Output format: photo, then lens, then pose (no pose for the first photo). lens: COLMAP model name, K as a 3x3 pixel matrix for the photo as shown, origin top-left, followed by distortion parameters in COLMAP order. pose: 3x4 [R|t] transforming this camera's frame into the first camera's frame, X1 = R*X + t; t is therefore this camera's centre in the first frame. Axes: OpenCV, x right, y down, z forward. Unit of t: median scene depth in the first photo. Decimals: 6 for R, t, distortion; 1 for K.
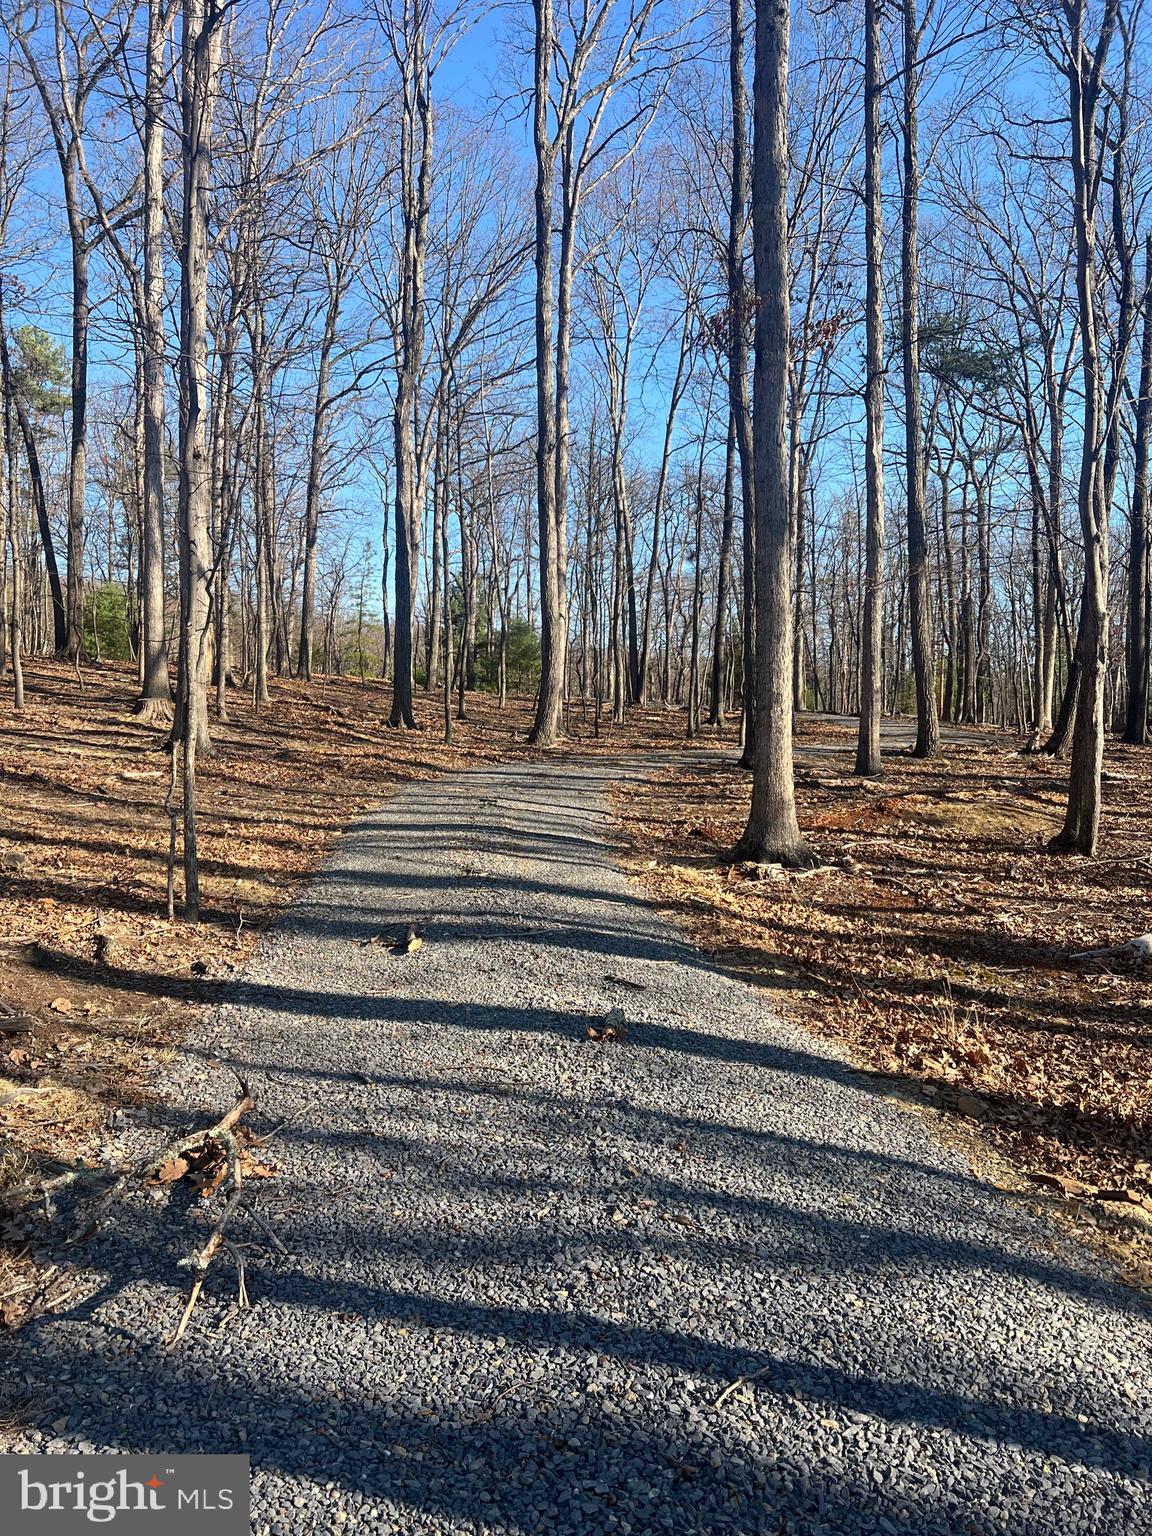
lens RADIAL K [[1151.0, 0, 576.0], [0, 1151.0, 768.0], [0, 0, 1]] dist [0.060484, -0.070234]
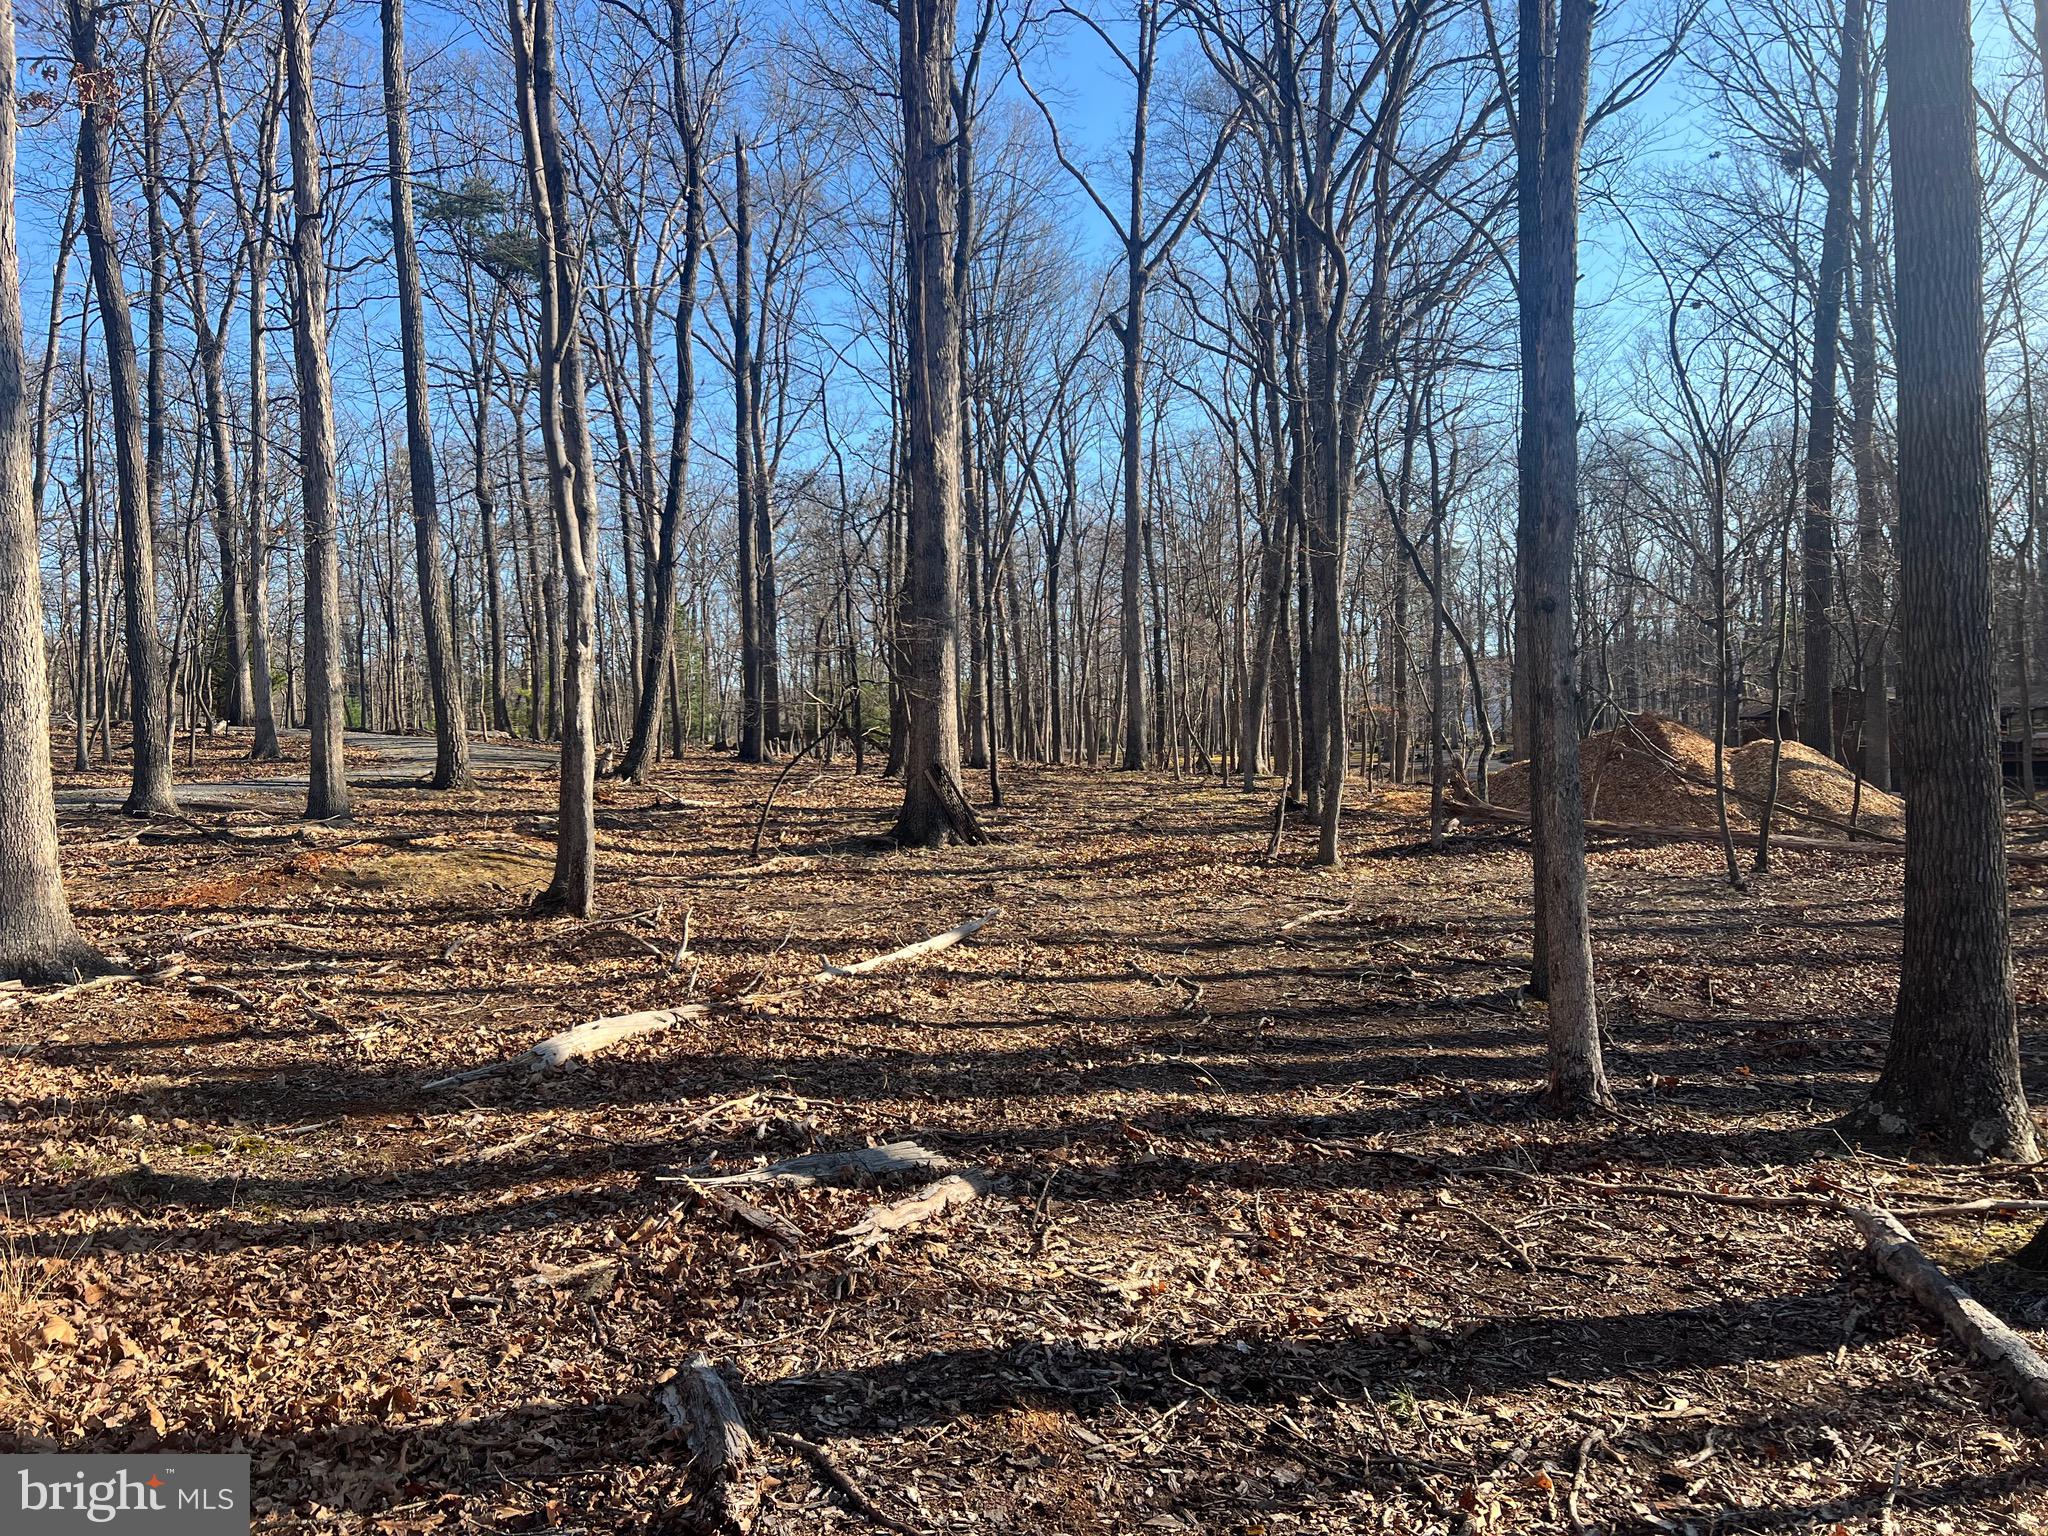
lens RADIAL K [[1534.7, 0, 1024.0], [0, 1534.7, 768.0], [0, 0, 1]] dist [0.060484, -0.070234]
pose [[0.824454, -0.029497, 0.565160, 0.117831], [0.042472, 0.999049, -0.009815, 0.004772], [-0.564333, 0.032095, 0.824923, 0.055632]]
